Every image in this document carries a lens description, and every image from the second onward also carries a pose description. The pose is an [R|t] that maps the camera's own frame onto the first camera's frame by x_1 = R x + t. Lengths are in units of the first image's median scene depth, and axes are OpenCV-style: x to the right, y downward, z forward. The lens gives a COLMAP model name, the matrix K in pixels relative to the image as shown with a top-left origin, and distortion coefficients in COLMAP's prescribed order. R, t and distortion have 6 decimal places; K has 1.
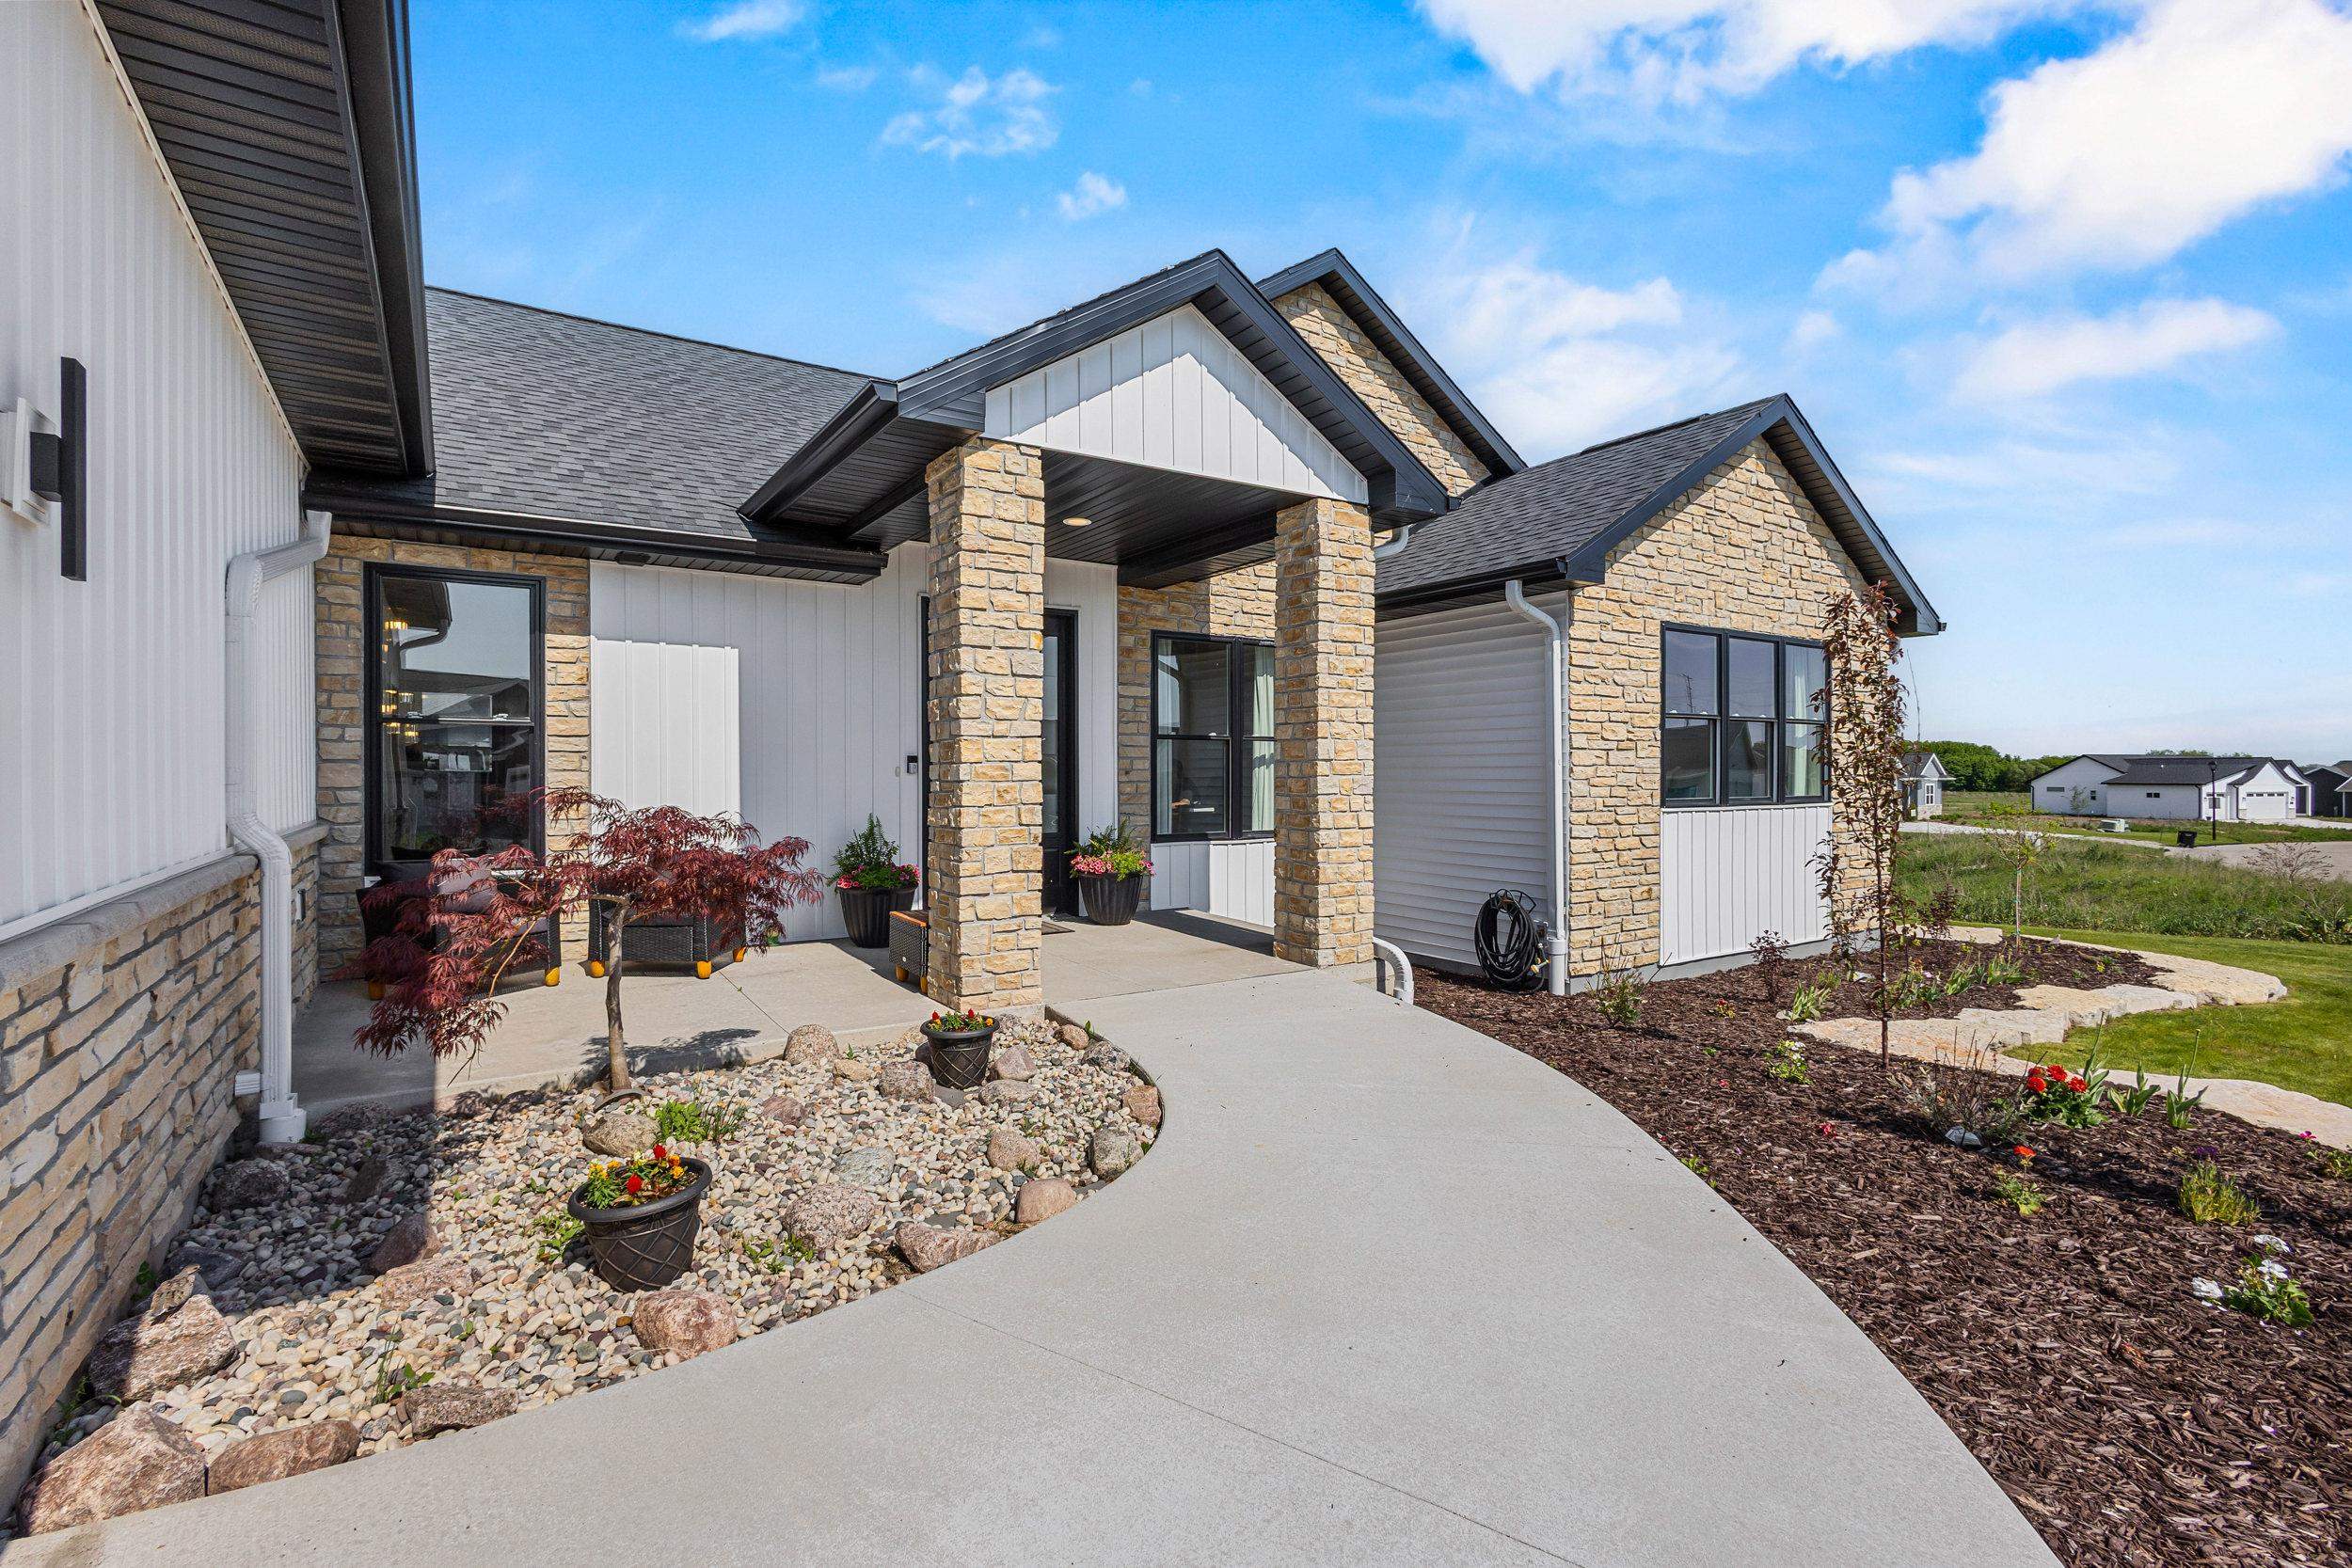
lens RADIAL K [[1088.3, 0, 1172.8], [0, 1088.3, 778.9], [0, 0, 1]] dist [0.011523, -0.002870]
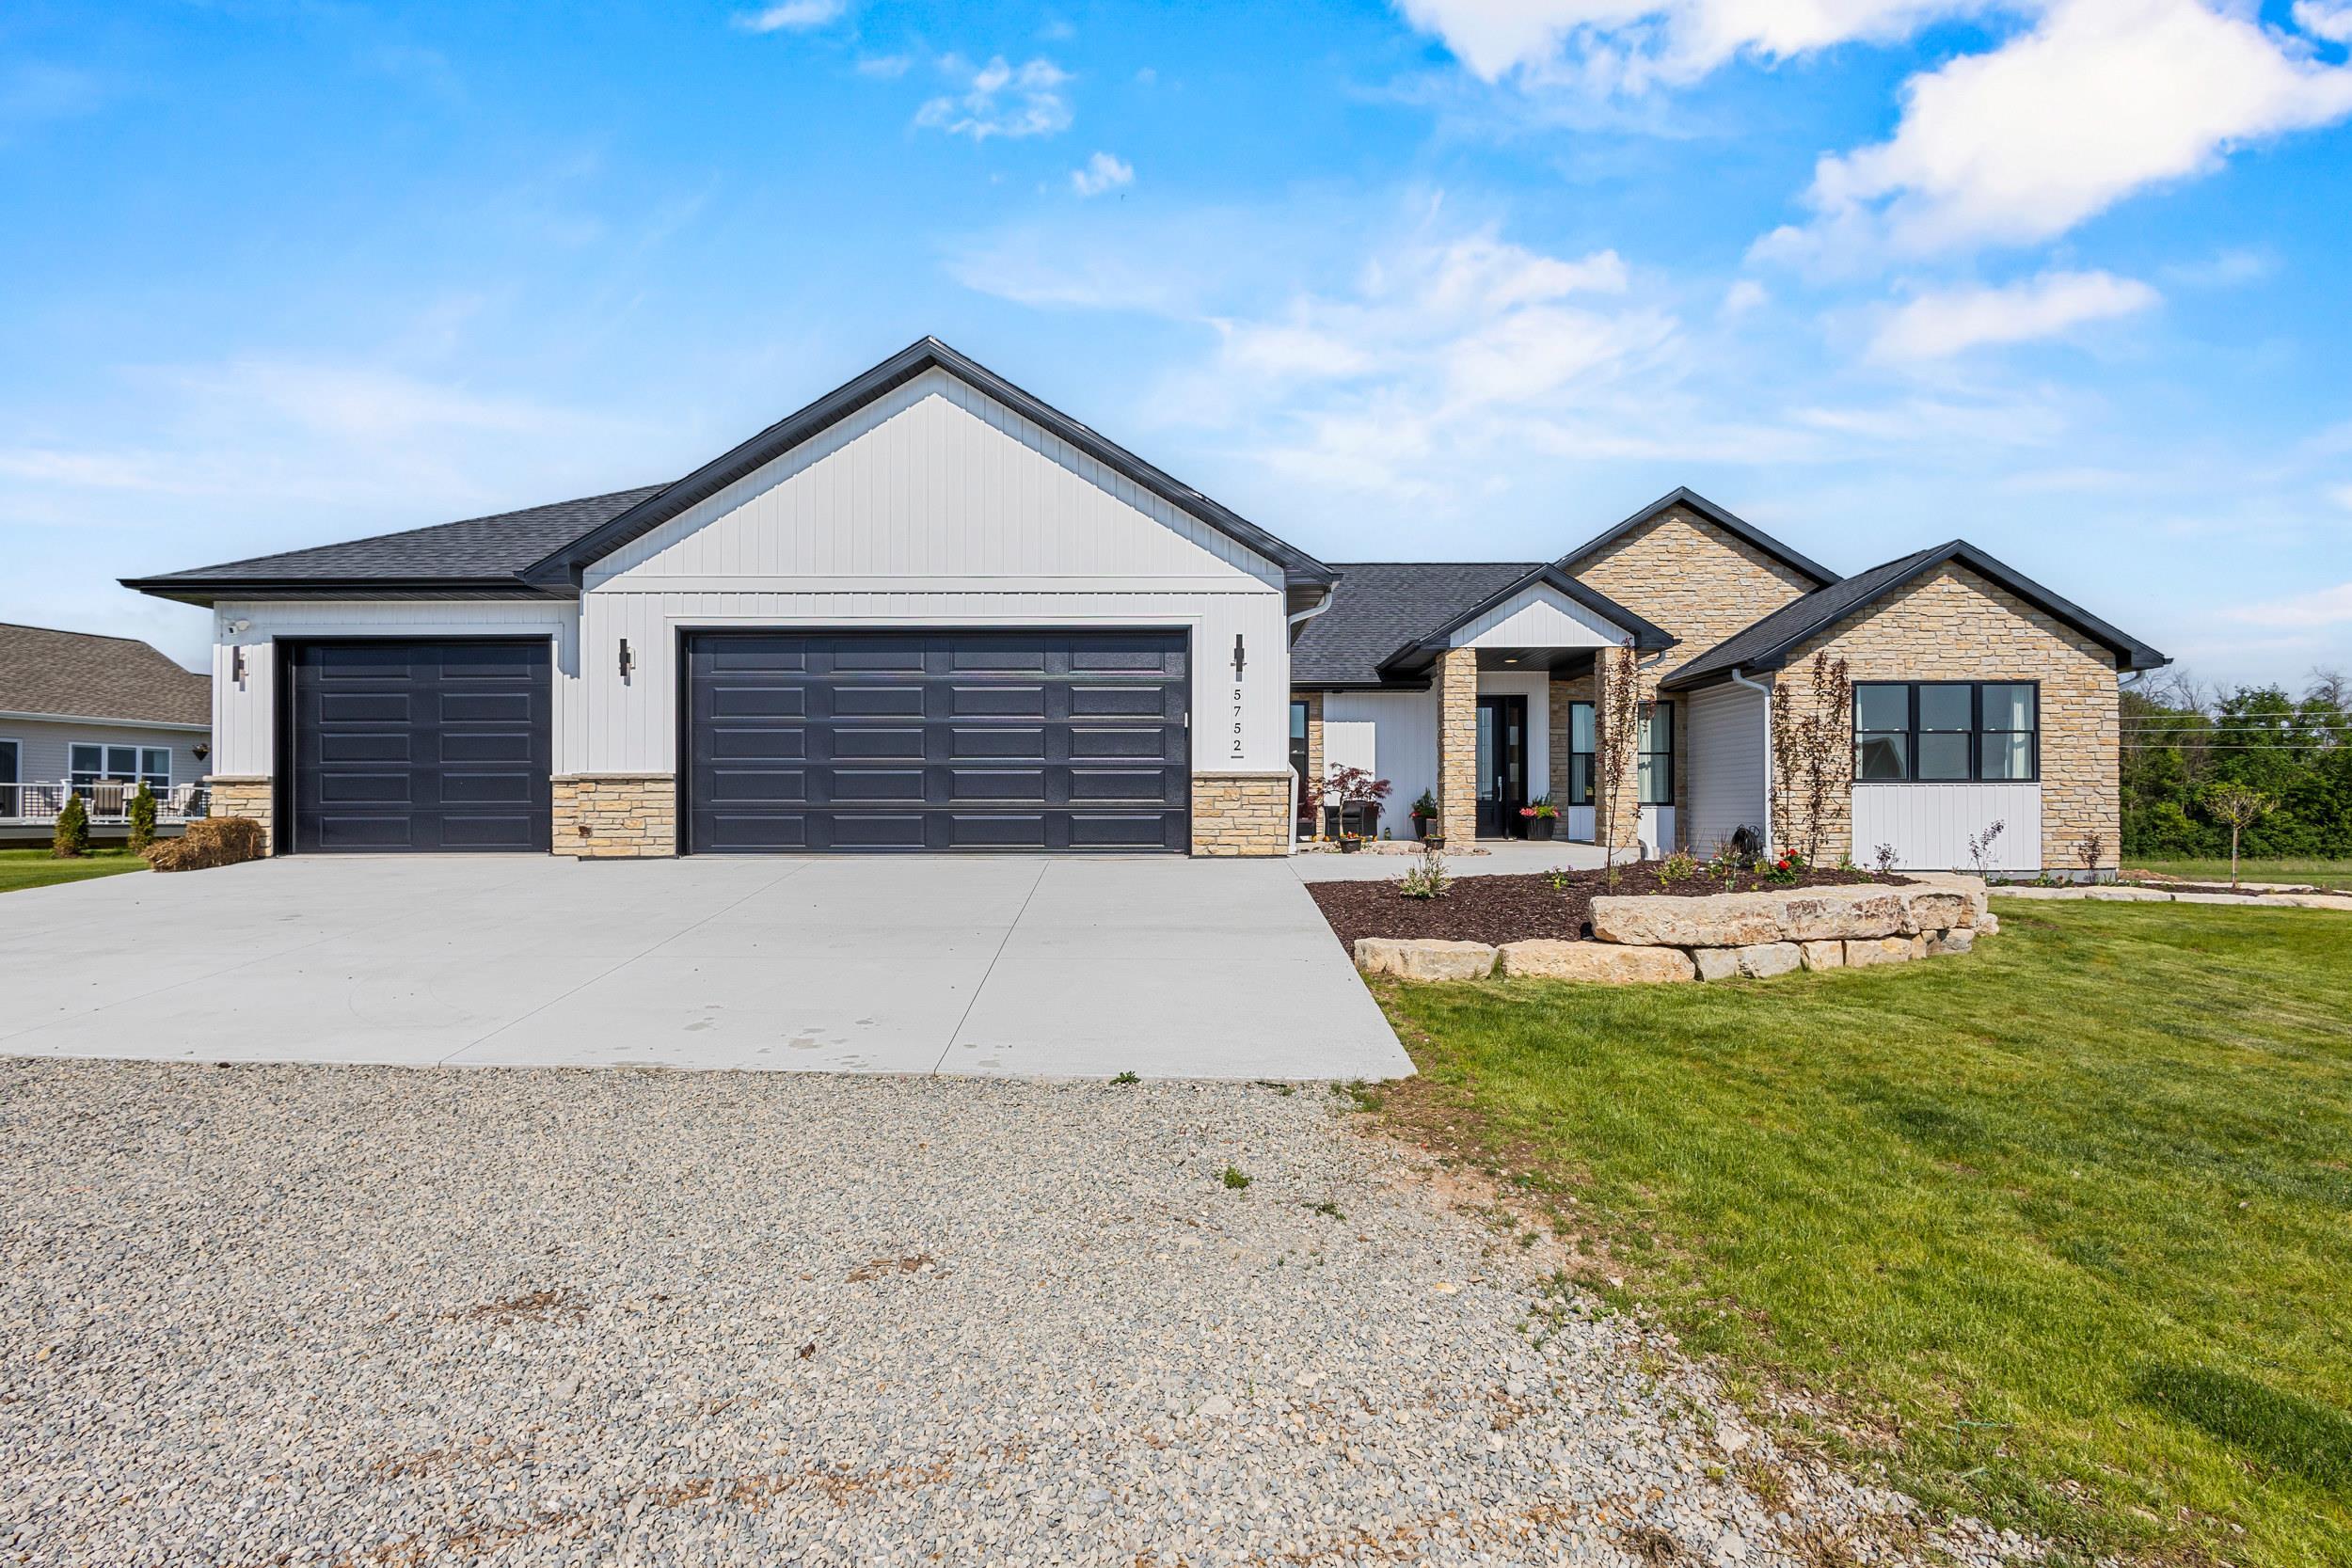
lens RADIAL K [[1088.3, 0, 1164.5], [0, 1088.3, 812.1], [0, 0, 1]] dist [0.011523, -0.002870]
pose [[0.832469, -0.002485, -0.554066, 0.584380], [-0.002978, 0.999955, -0.008960, 0.110930], [0.554063, 0.009109, 0.832425, -1.347546]]
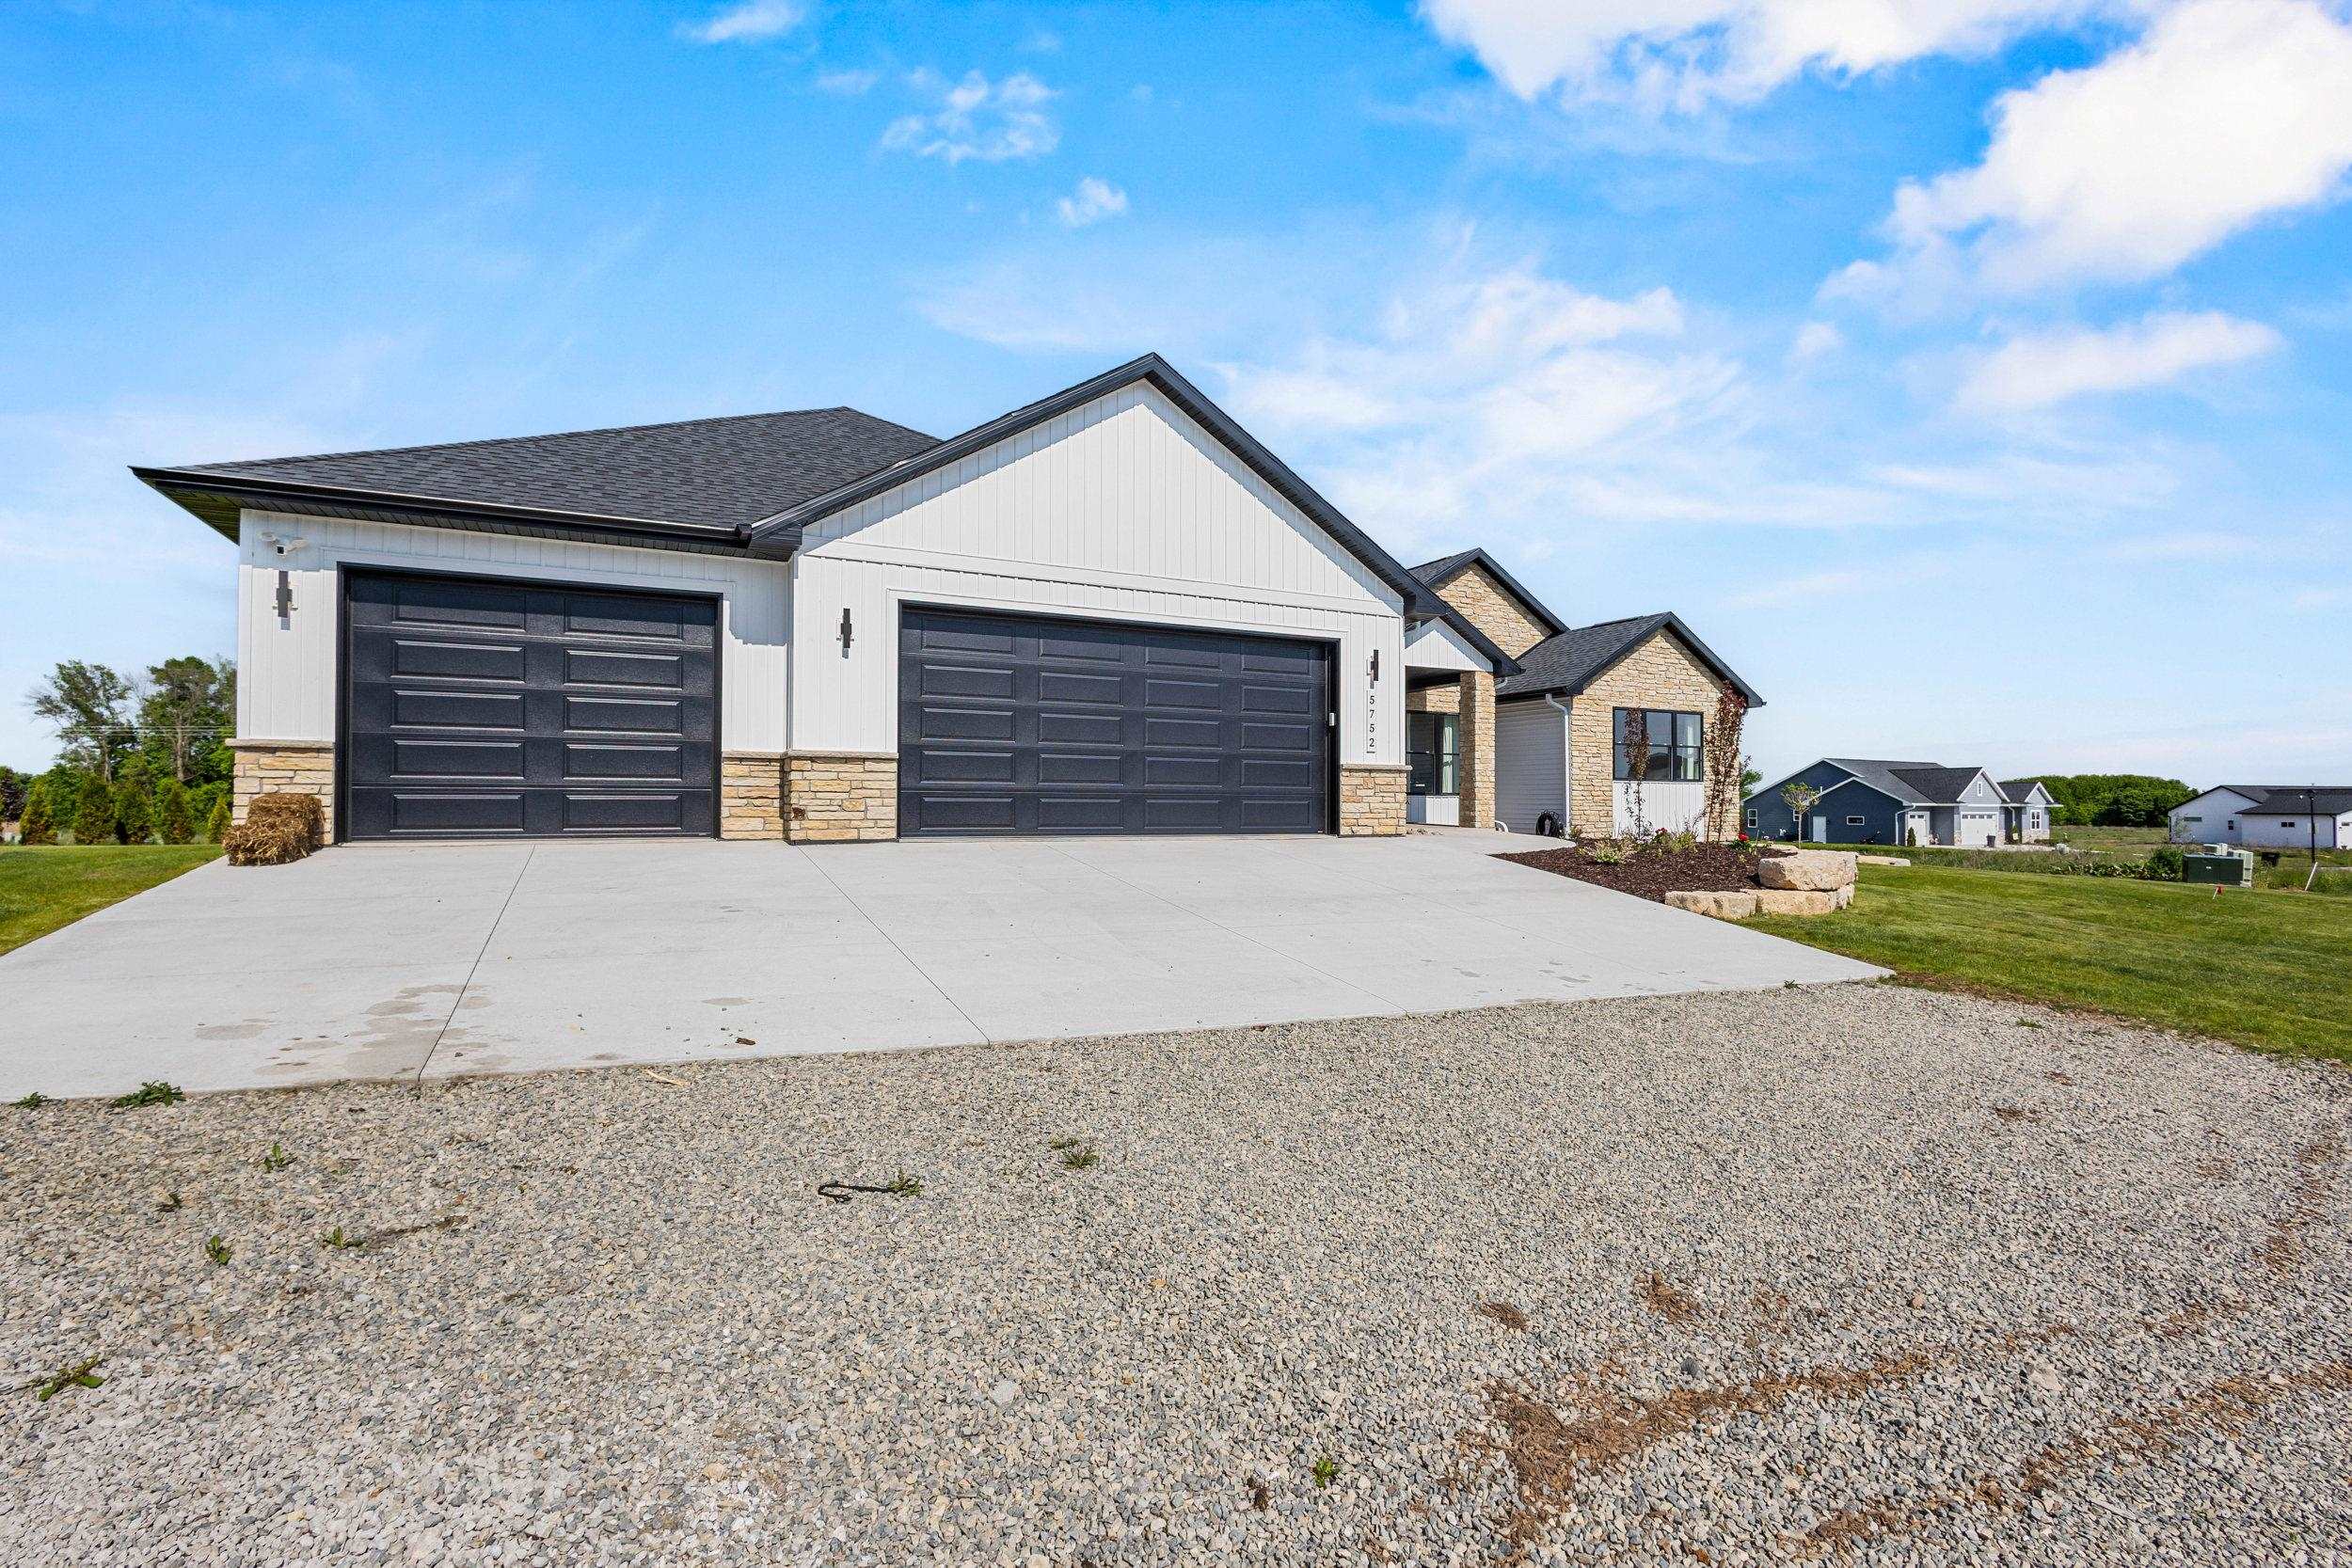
lens RADIAL K [[1088.3, 0, 1174.4], [0, 1088.3, 780.7], [0, 0, 1]] dist [0.011523, -0.002870]
pose [[0.993533, 0.004543, -0.113457, -0.316957], [-0.007593, 0.999621, -0.026465, 0.118225], [0.113294, 0.027155, 0.993190, -1.876264]]
